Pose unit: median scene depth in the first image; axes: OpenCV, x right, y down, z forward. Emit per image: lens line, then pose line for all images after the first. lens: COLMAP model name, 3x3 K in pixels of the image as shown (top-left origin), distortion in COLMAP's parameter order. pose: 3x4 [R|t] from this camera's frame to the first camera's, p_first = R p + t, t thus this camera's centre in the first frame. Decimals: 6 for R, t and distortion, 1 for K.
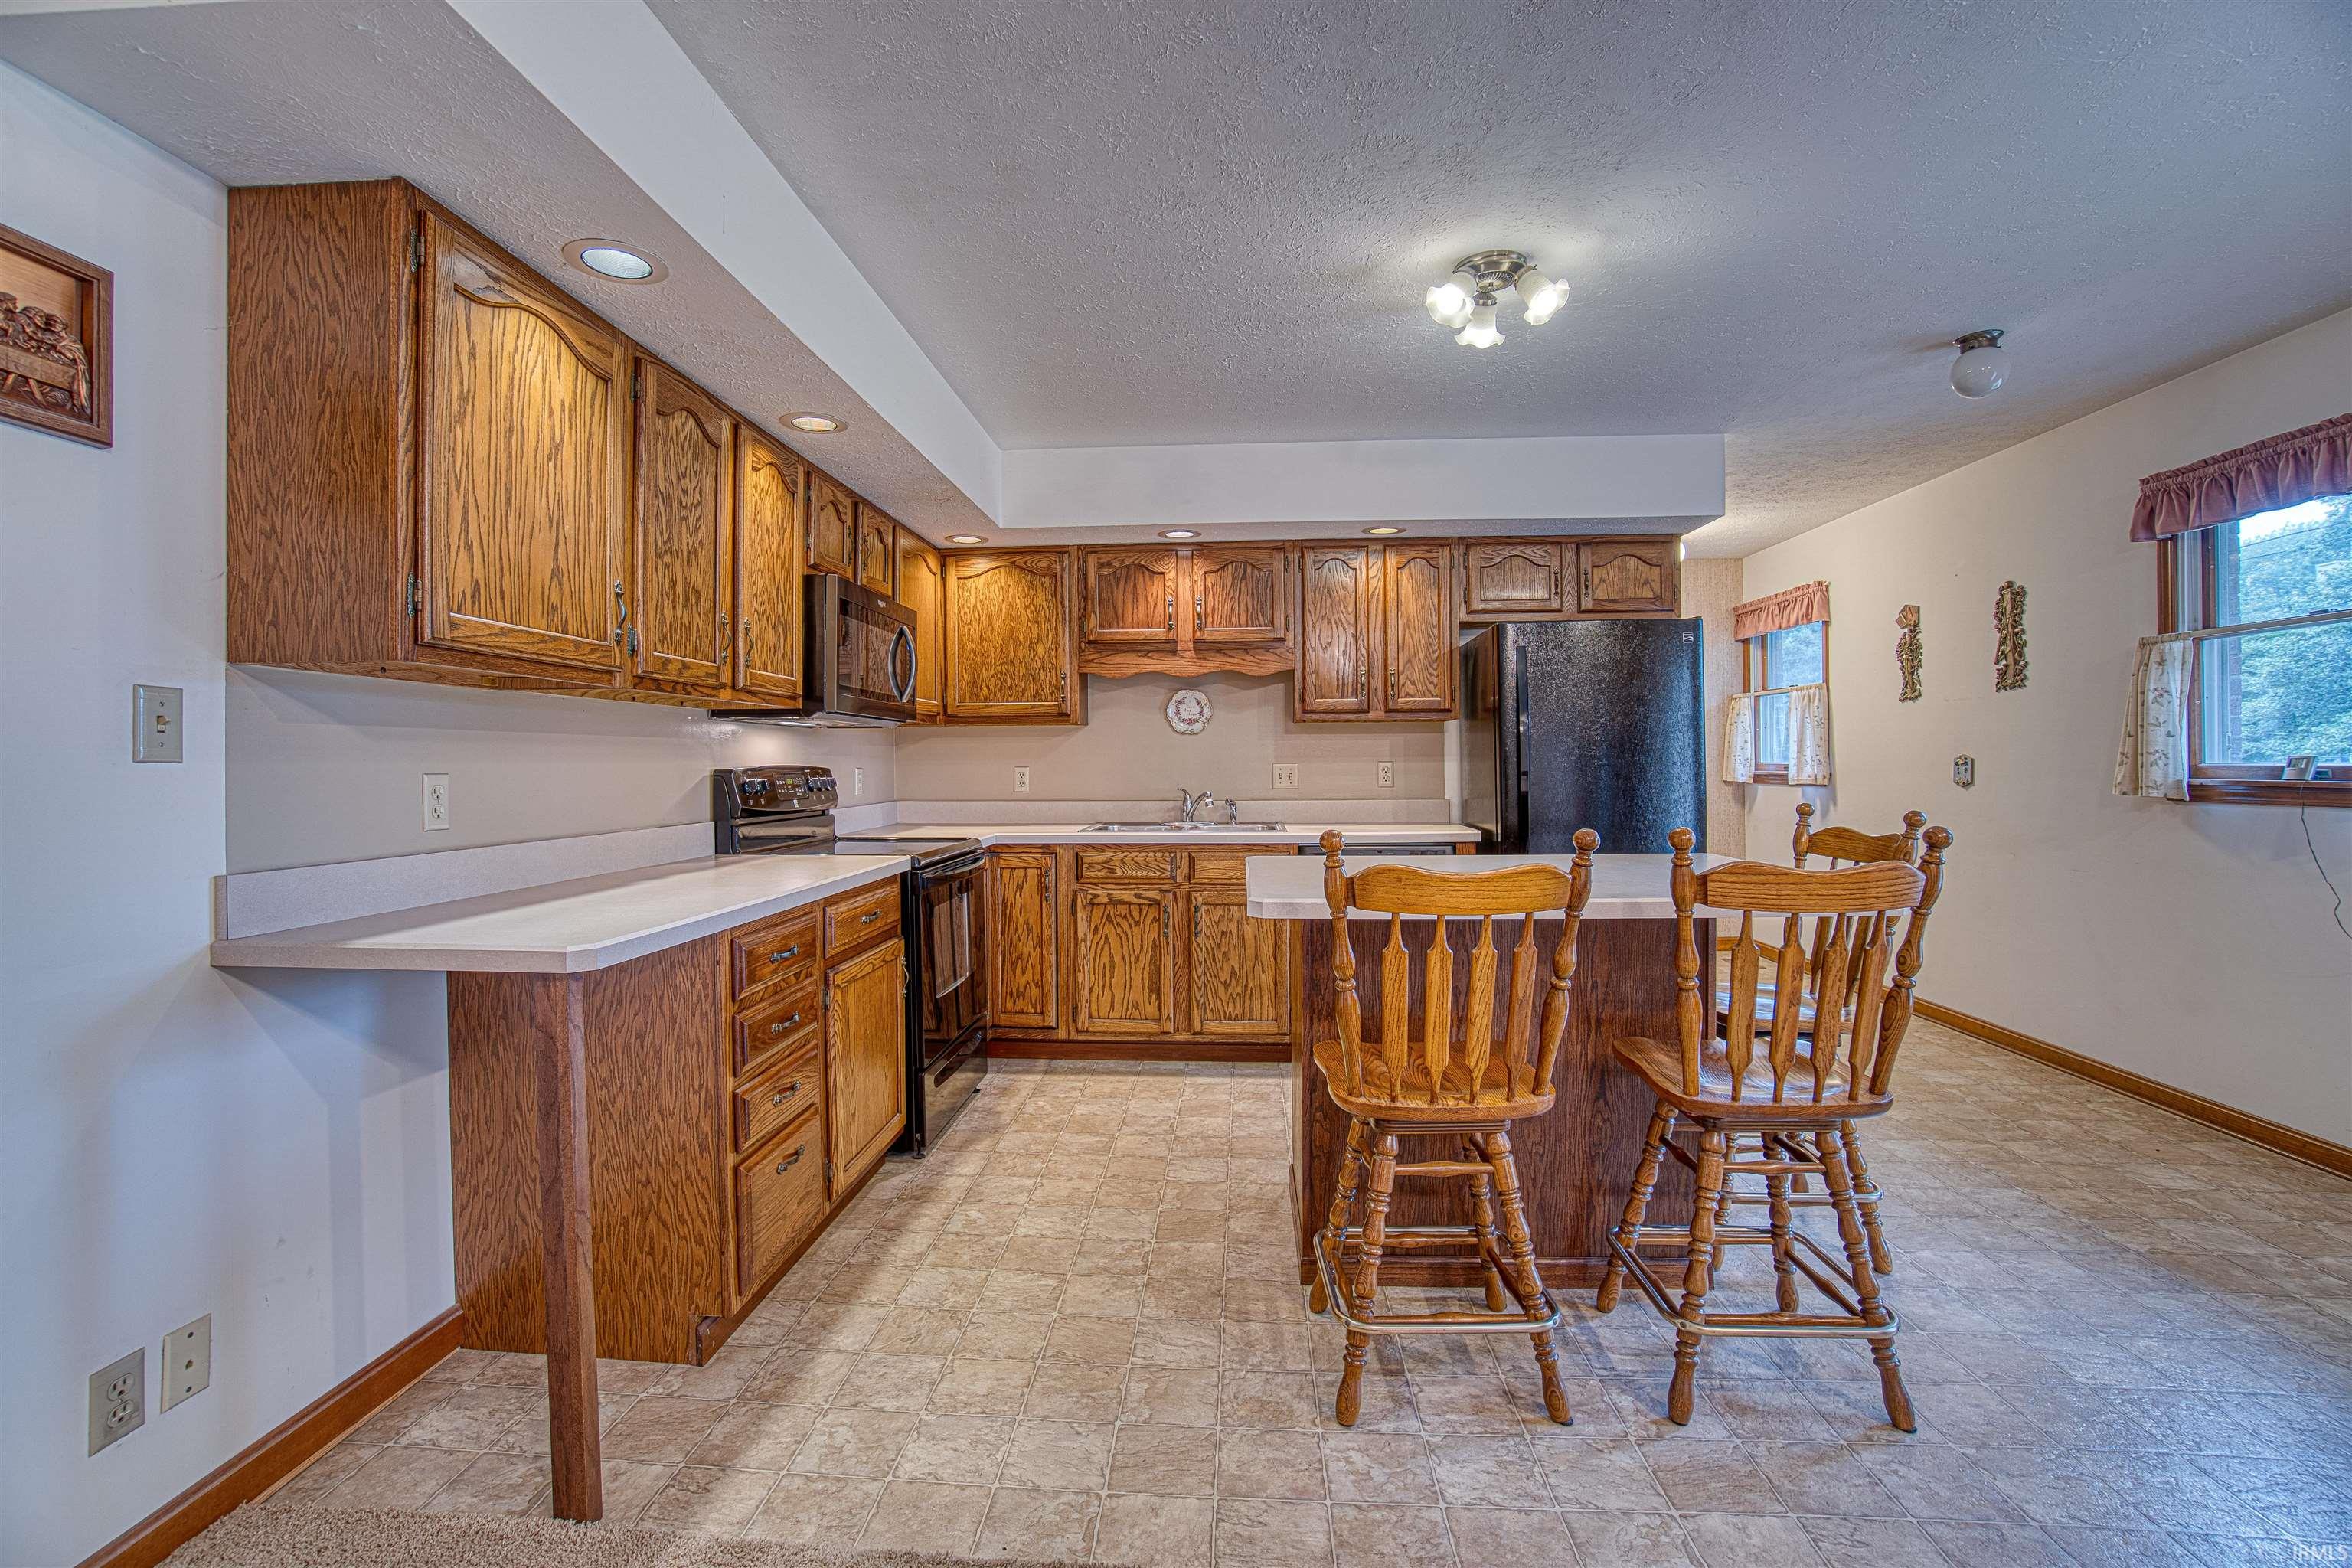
lens RADIAL K [[1044.7, 0, 1183.8], [0, 1044.7, 766.4], [0, 0, 1]] dist [-0.067397, 0.024570]
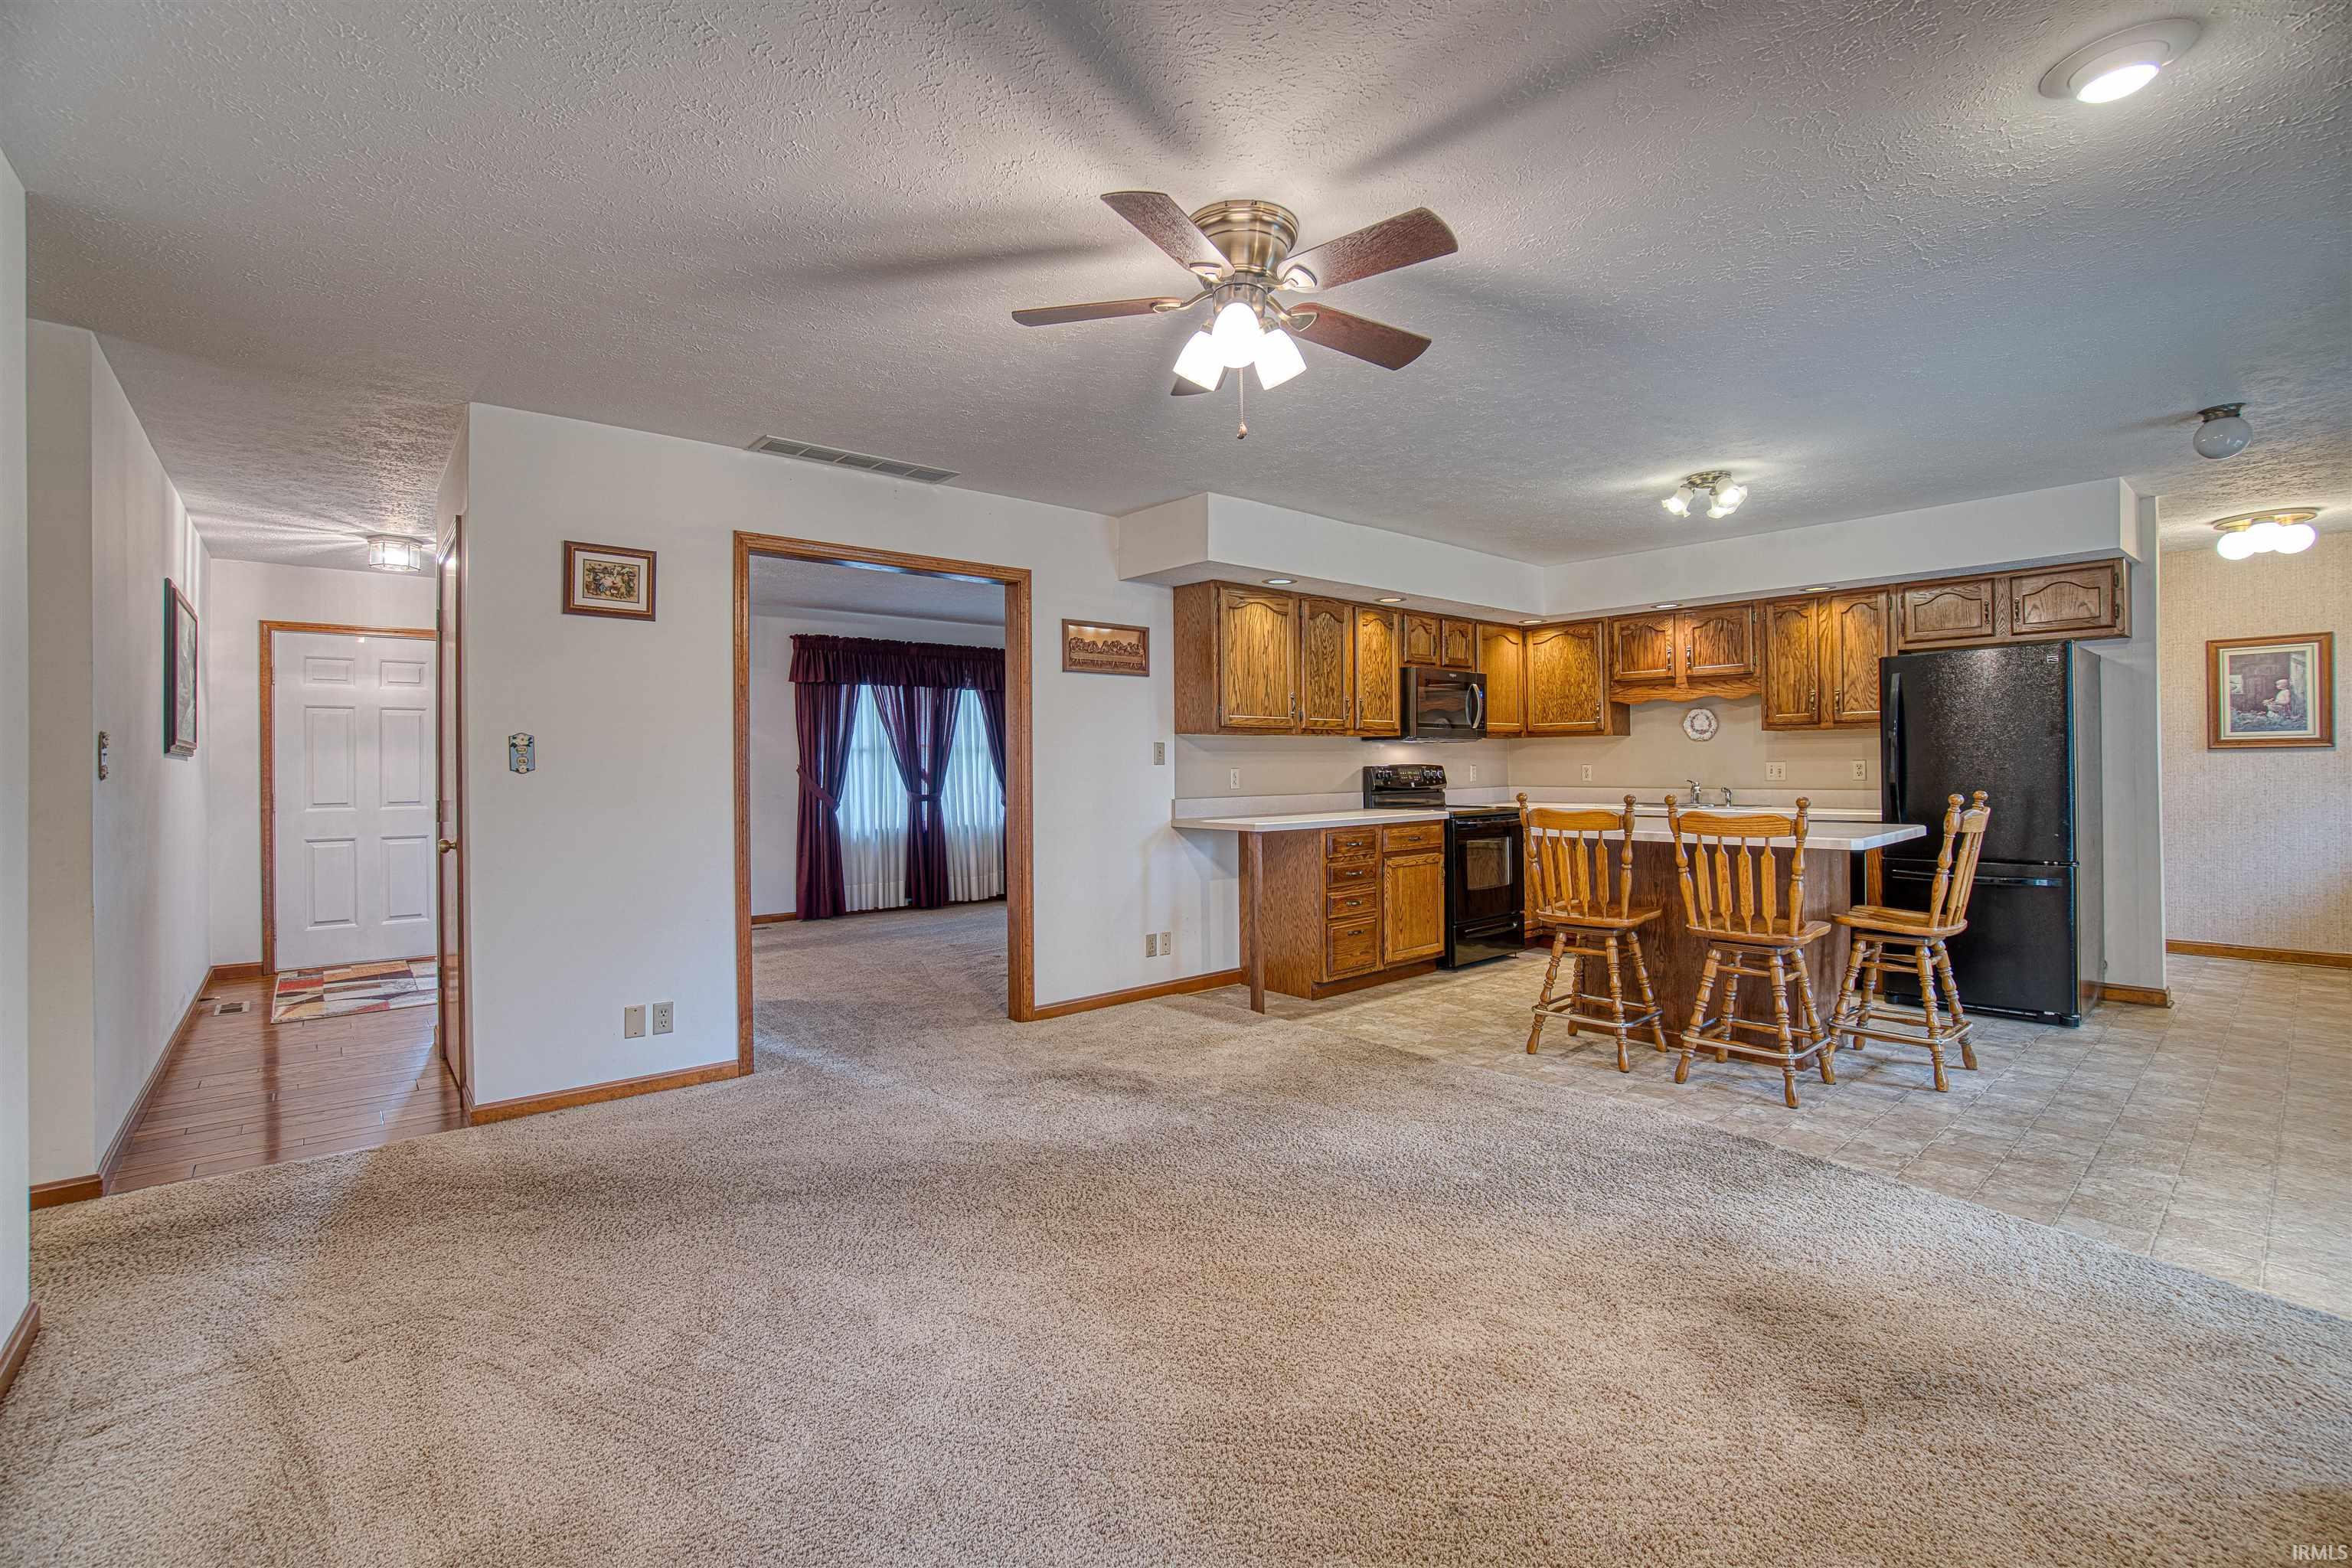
lens RADIAL K [[1044.7, 0, 1183.8], [0, 1044.7, 766.4], [0, 0, 1]] dist [-0.067397, 0.024570]
pose [[0.716378, 0.000370, -0.697712, 0.534289], [0.002279, 0.999993, 0.002871, -0.002970], [0.697708, -0.003646, 0.716373, -0.525575]]
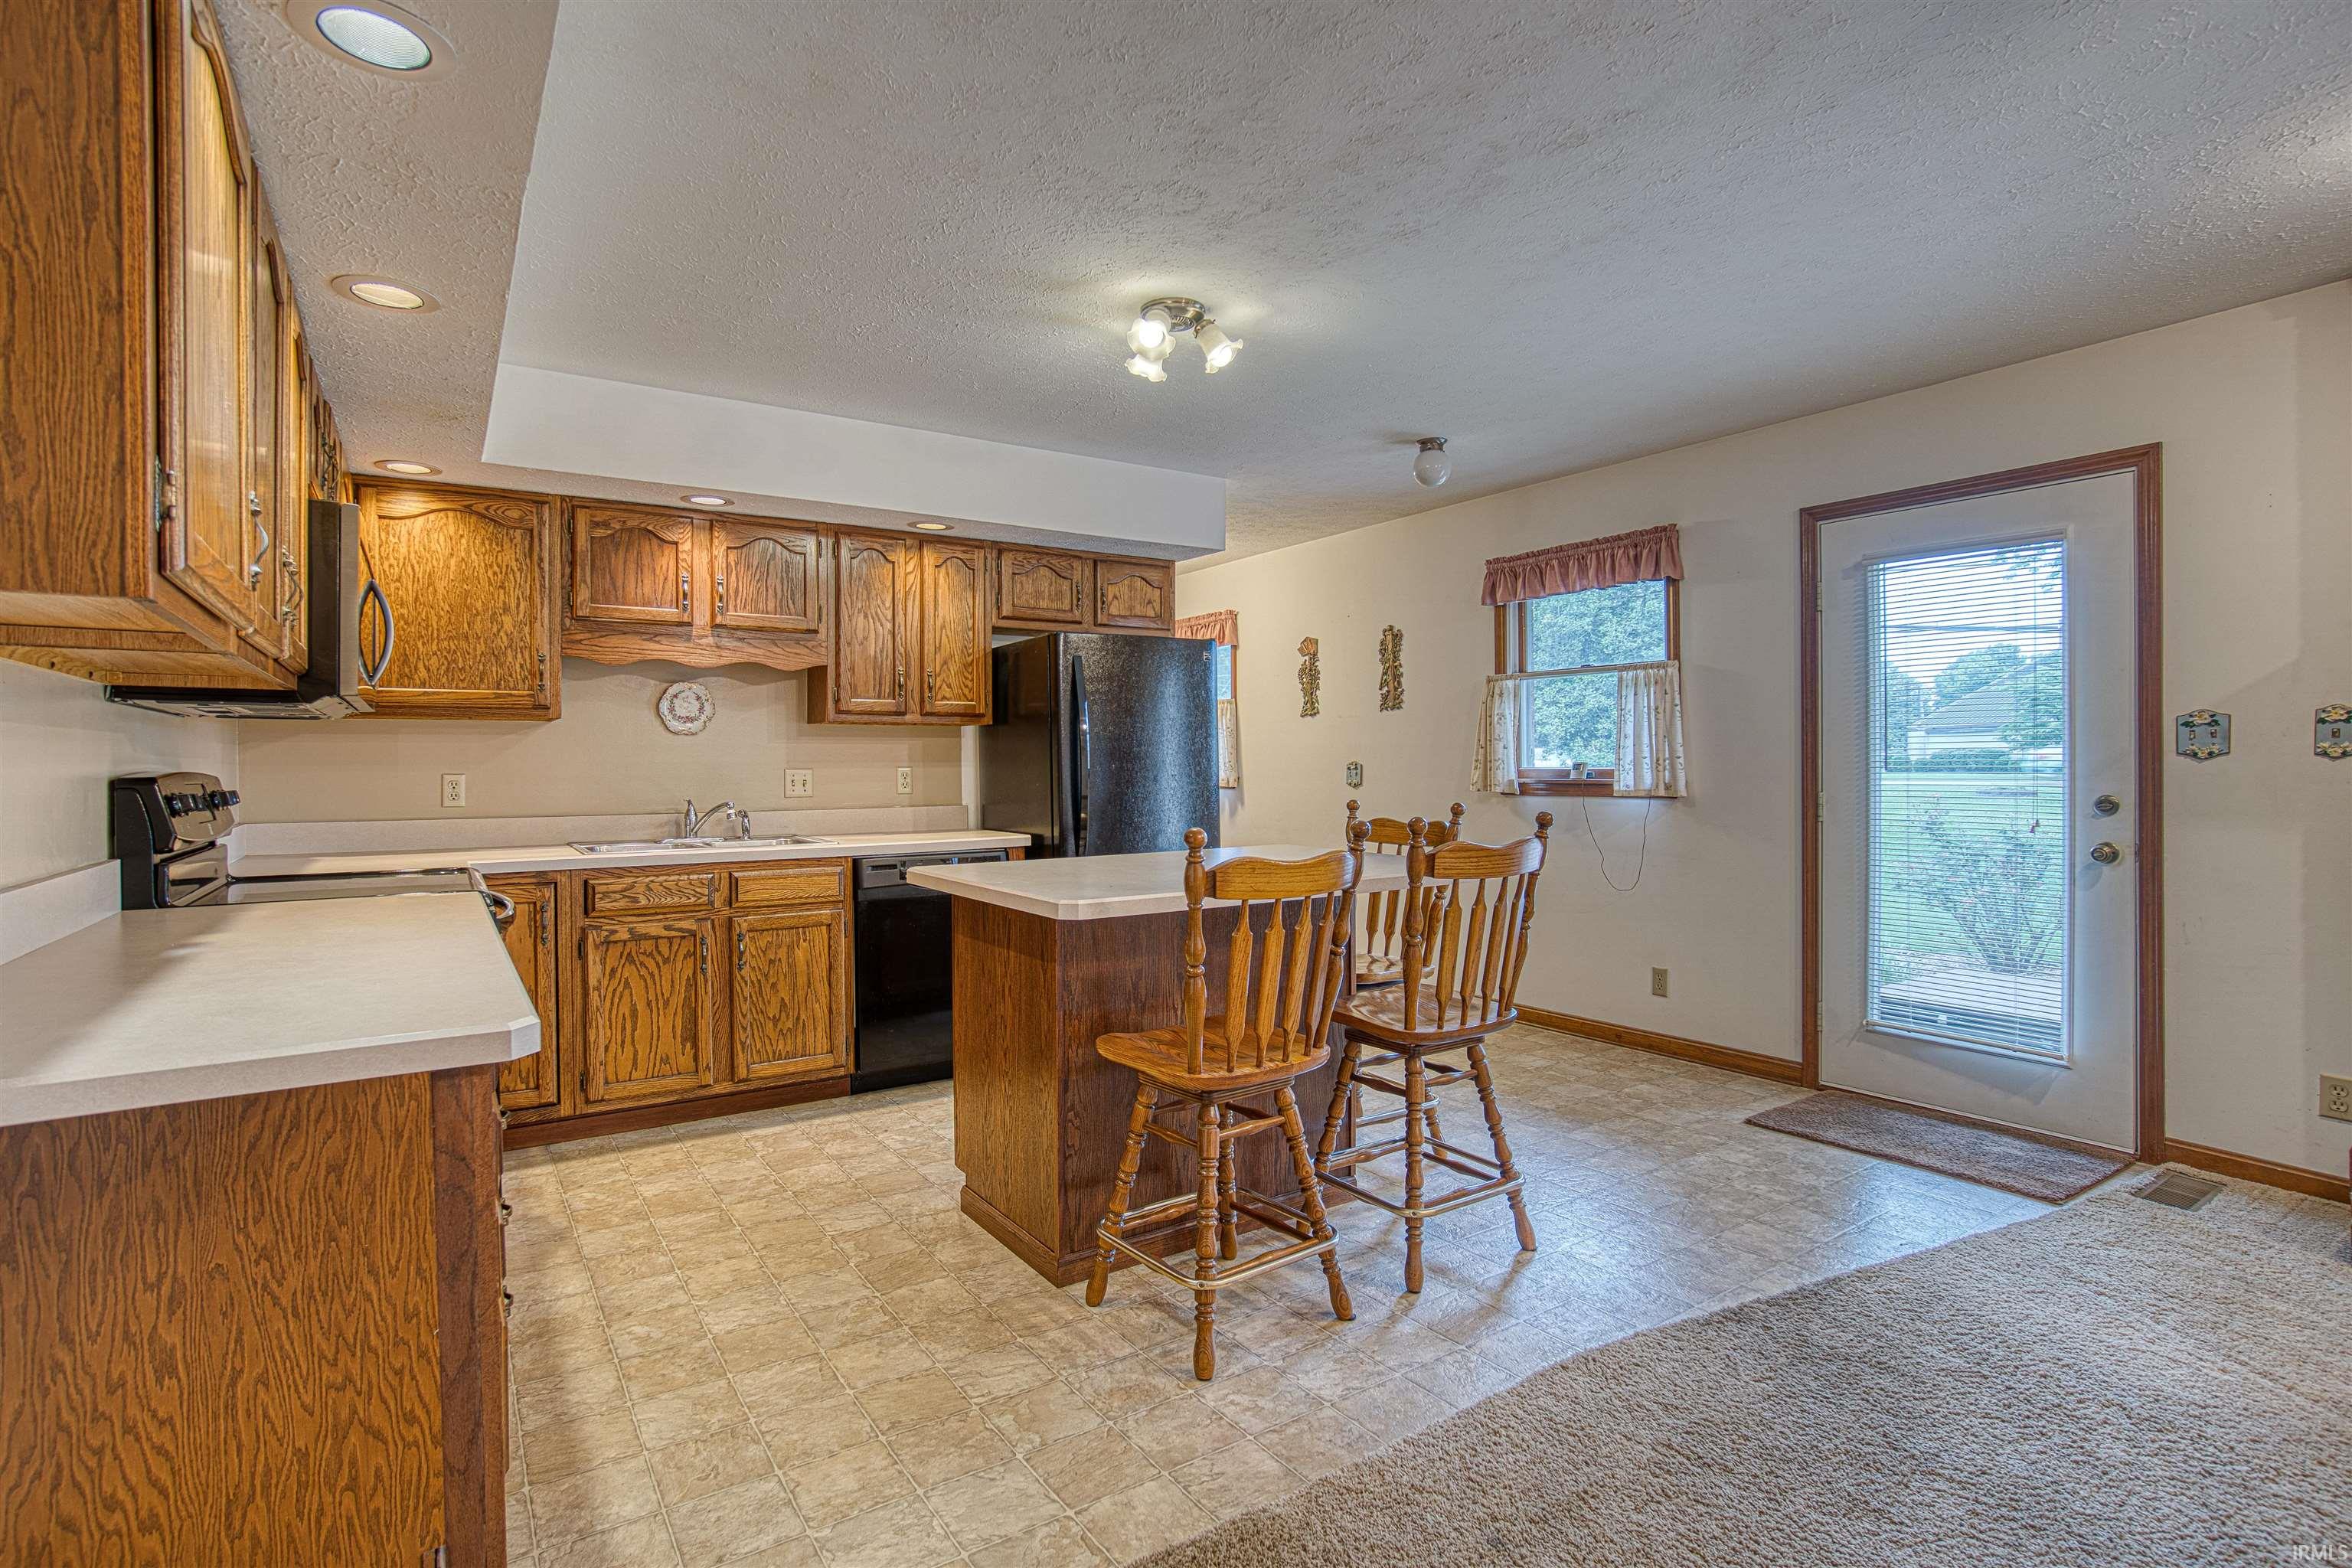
lens RADIAL K [[1139.1, 0, 1176.2], [0, 1139.1, 770.2], [0, 0, 1]] dist [-0.038952, 0.000683]
pose [[0.786125, -0.001848, 0.618065, -0.283627], [0.003655, 0.999992, -0.001659, 0.001044], [-0.618057, 0.003563, 0.786125, 0.037116]]
